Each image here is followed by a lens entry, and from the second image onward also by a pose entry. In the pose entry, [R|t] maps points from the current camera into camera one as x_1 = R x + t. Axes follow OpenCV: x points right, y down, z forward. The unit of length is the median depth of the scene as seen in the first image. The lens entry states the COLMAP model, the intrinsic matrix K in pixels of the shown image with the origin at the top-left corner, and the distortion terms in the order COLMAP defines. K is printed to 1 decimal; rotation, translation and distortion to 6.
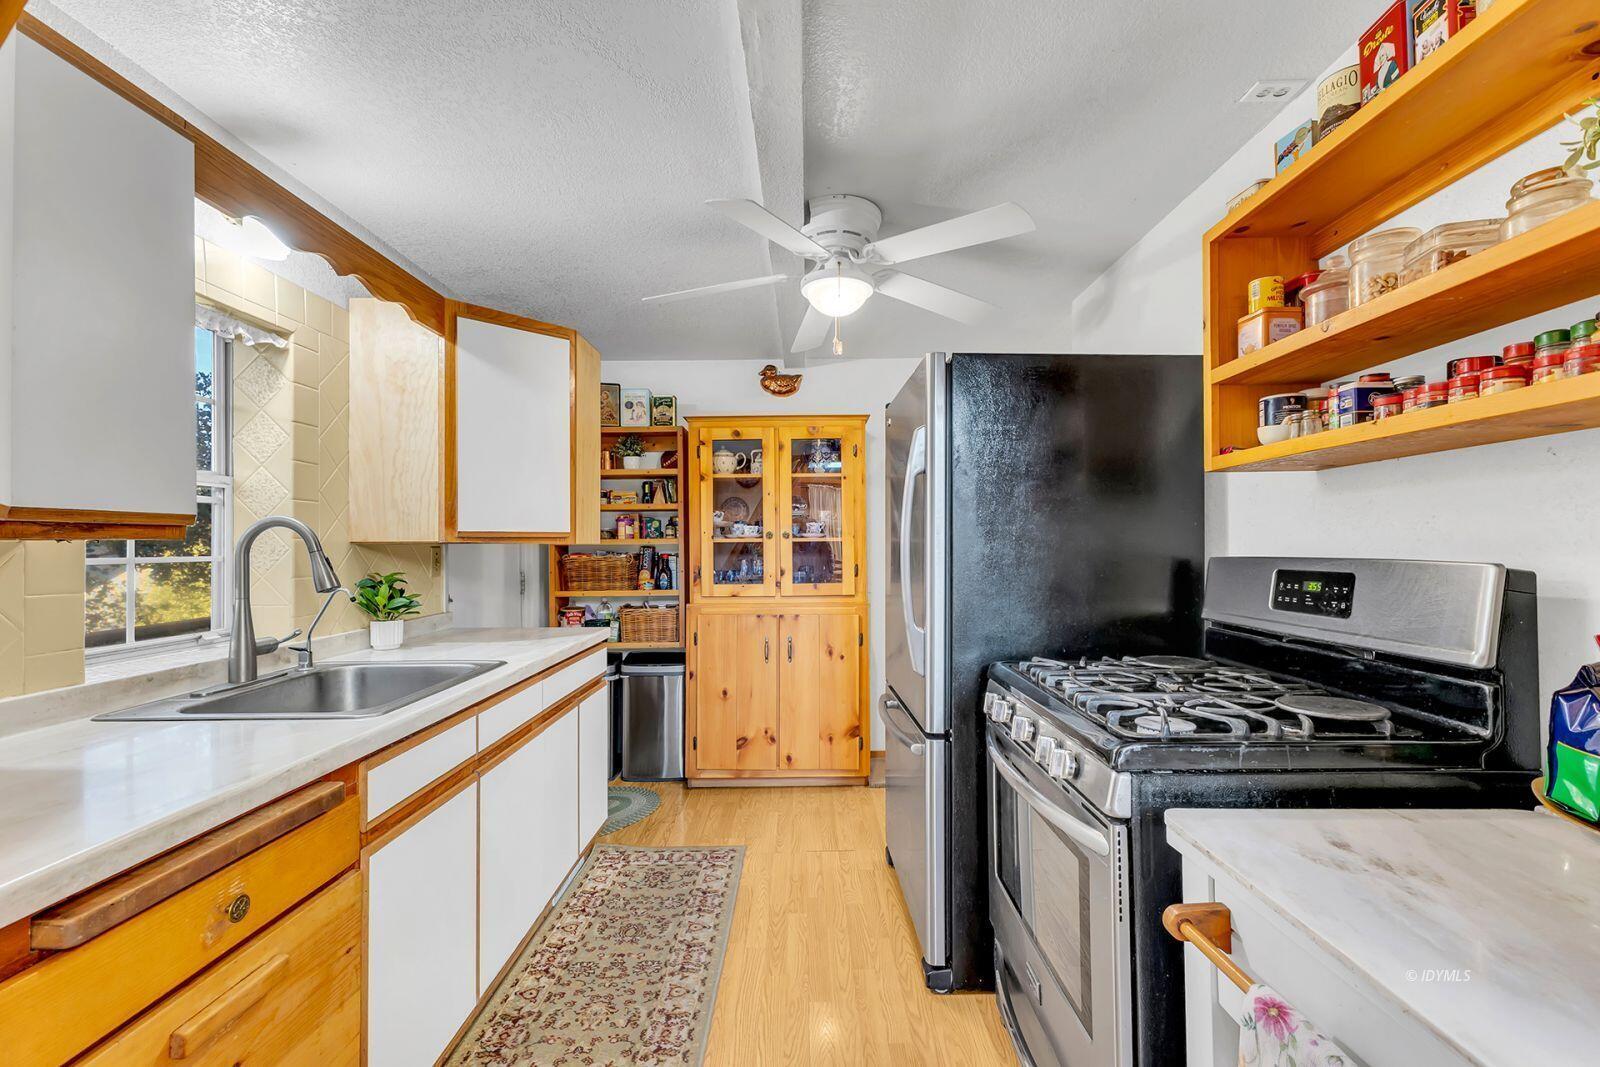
lens RADIAL K [[712.7, 0, 799.0], [0, 712.7, 537.7], [0, 0, 1]] dist [0.002843, 0.008048]
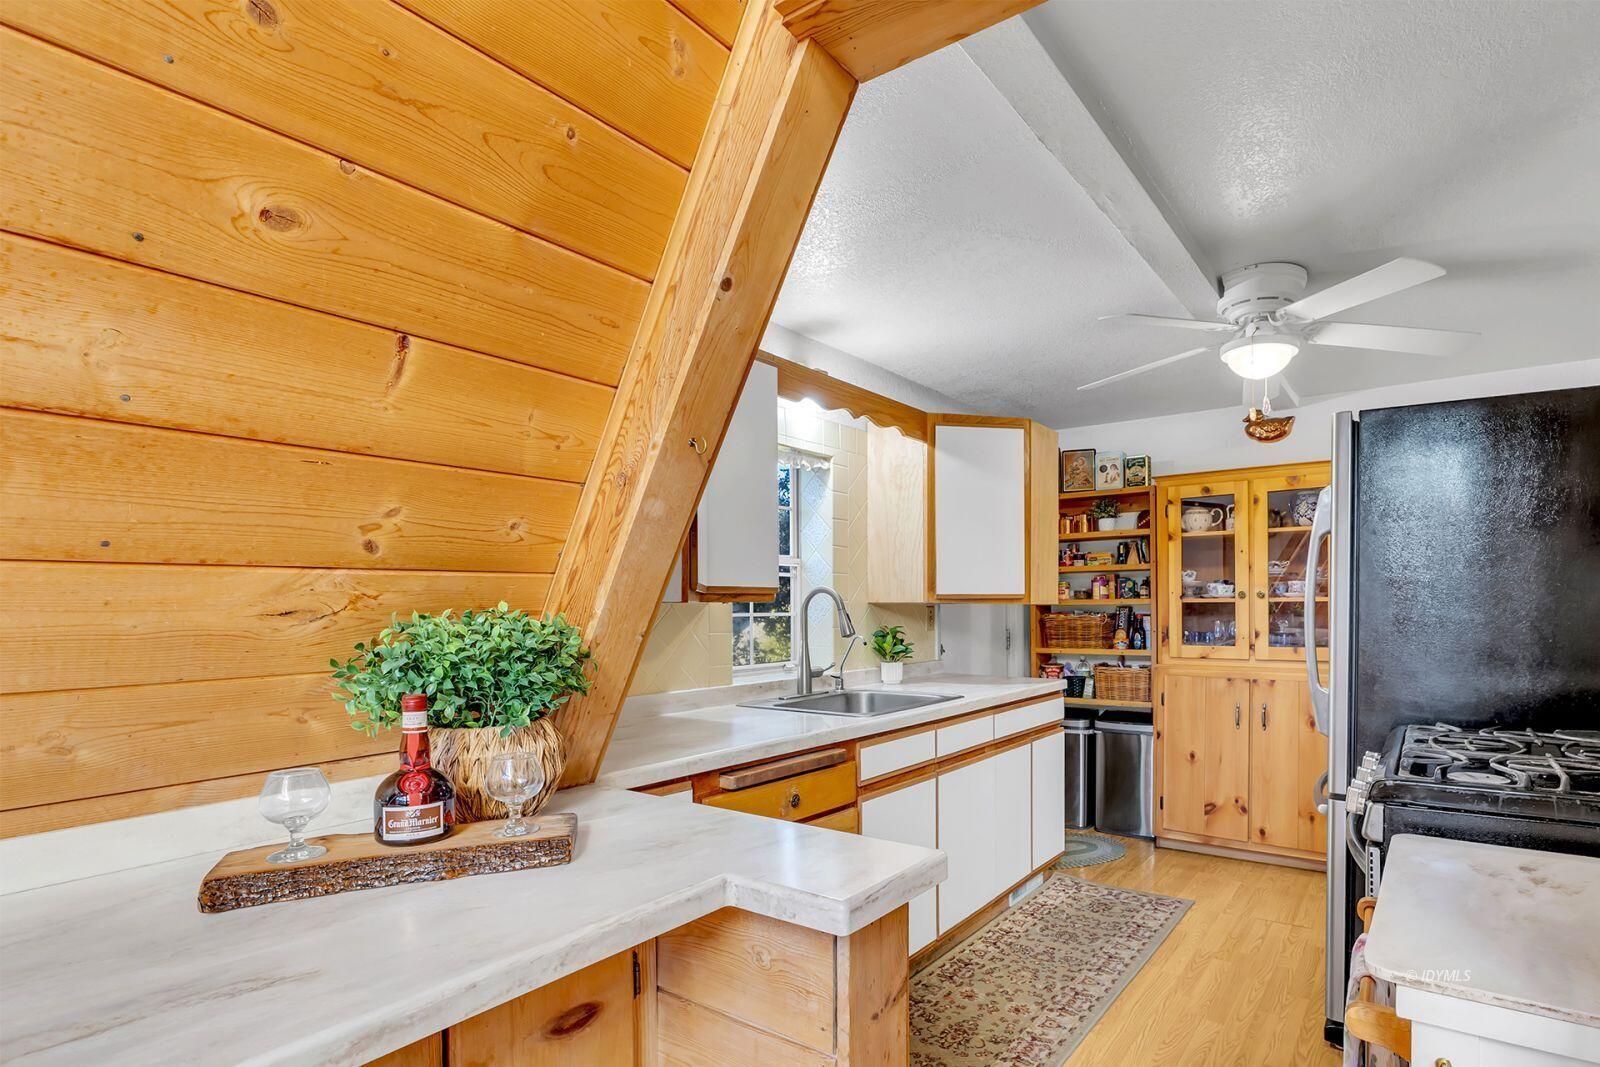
lens RADIAL K [[769.1, 0, 799.9], [0, 769.1, 620.1], [0, 0, 1]] dist [0.000313, 0.000008]
pose [[0.773524, 0.013532, -0.633622, 0.178950], [0.005925, 0.999574, 0.028580, -0.003421], [0.633739, -0.025861, 0.773115, -0.192576]]
